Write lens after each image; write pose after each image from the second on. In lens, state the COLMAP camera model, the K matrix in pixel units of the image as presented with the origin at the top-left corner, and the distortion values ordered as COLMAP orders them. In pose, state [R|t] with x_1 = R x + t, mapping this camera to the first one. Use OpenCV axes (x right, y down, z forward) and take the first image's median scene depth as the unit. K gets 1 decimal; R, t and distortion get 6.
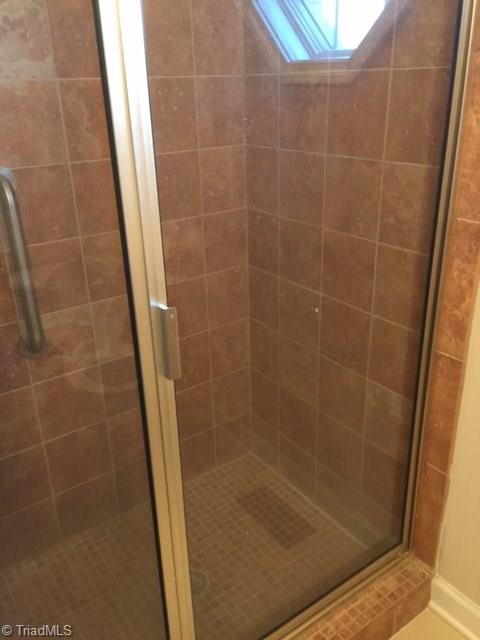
lens RADIAL K [[556.0, 0, 240.7], [0, 556.0, 320.3], [0, 0, 1]] dist [0.072828, -0.091917]
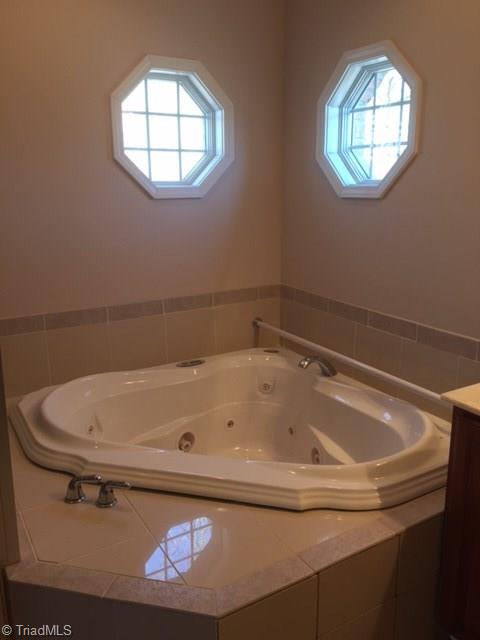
lens RADIAL K [[556.0, 0, 240.4], [0, 556.0, 315.8], [0, 0, 1]] dist [0.072828, -0.091917]
pose [[0.997676, 0.034116, -0.058976, -0.116601], [-0.043751, 0.984349, -0.170711, 0.243500], [0.052229, 0.172894, 0.983555, -0.641073]]
